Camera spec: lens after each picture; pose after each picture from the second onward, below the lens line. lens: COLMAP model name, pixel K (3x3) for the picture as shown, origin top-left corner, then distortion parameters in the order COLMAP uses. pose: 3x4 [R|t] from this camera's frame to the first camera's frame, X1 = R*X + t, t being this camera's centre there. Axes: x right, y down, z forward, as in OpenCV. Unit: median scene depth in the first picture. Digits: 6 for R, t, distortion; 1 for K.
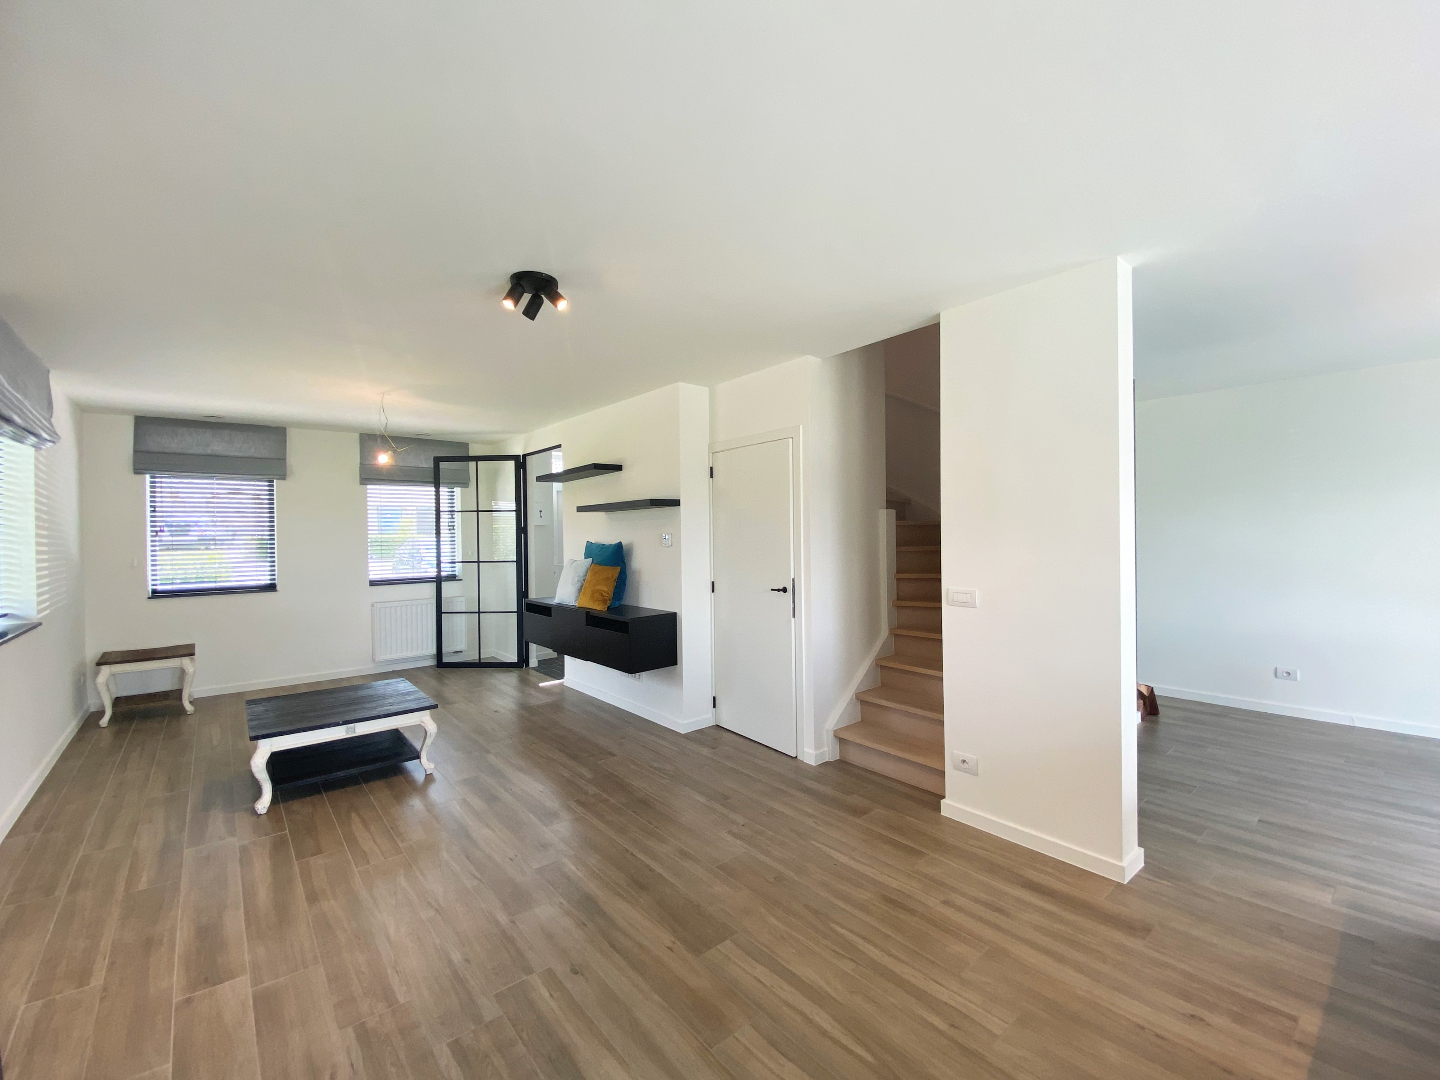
lens RADIAL K [[586.7, 0, 709.3], [0, 586.7, 539.8], [0, 0, 1]] dist [-0.028994, -0.002068]
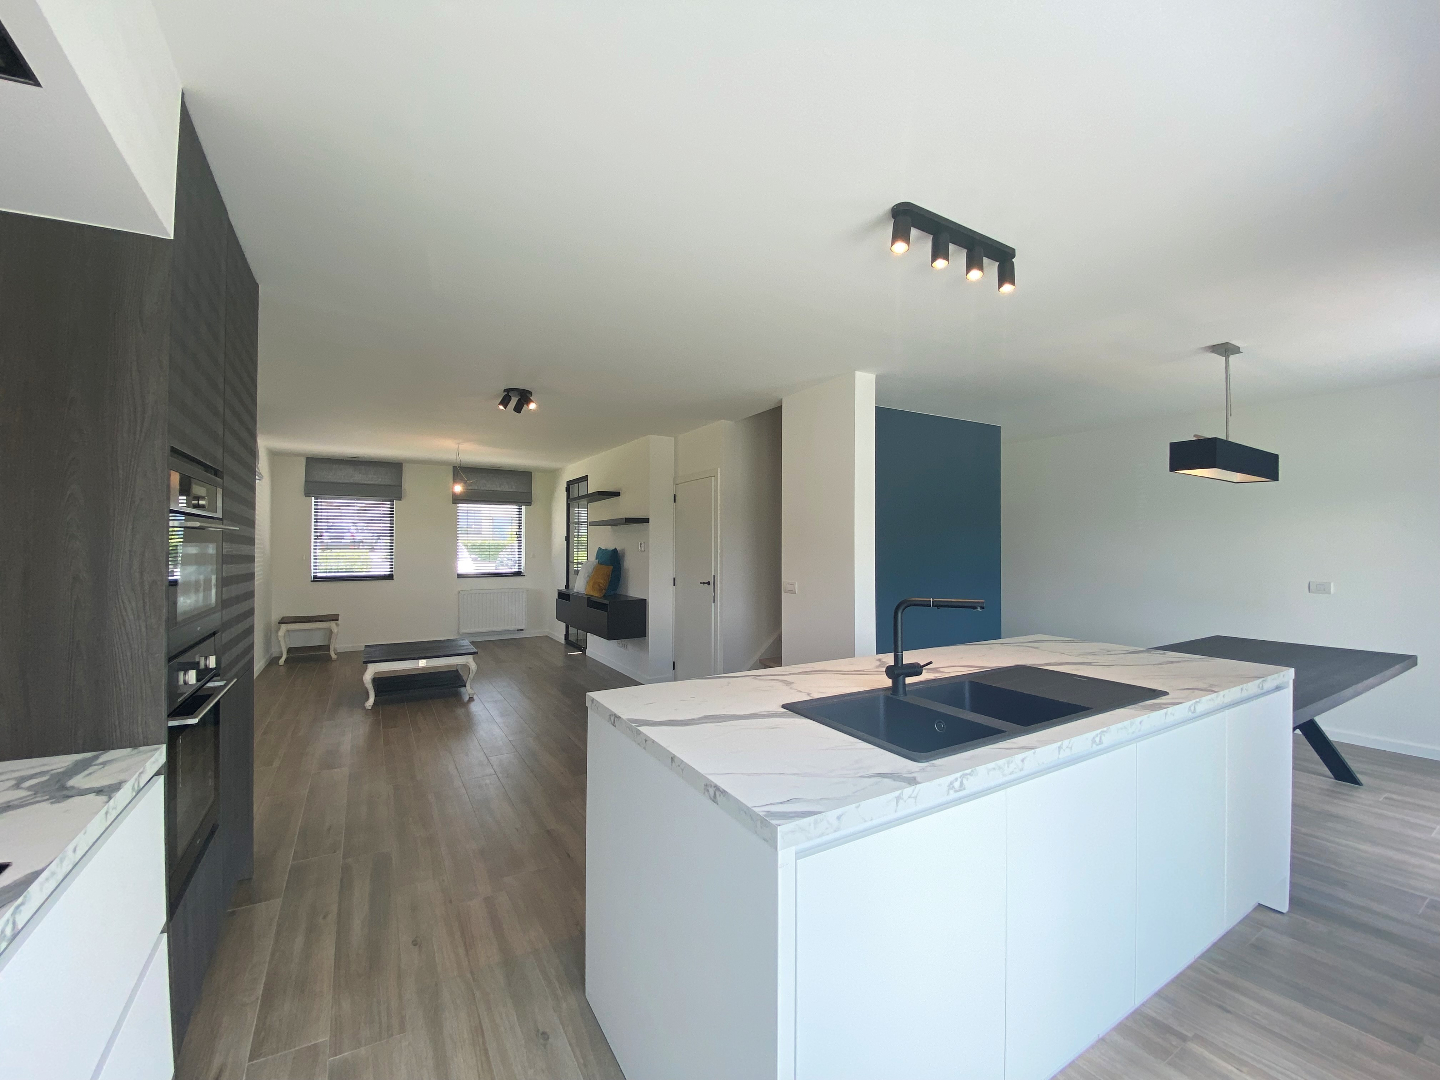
lens RADIAL K [[586.7, 0, 726.5], [0, 586.7, 537.5], [0, 0, 1]] dist [-0.028994, -0.002068]
pose [[0.987483, 0.012760, -0.157207, 0.336909], [-0.016080, 0.999673, -0.019863, 0.002519], [0.156902, 0.022143, 0.987366, -0.338044]]
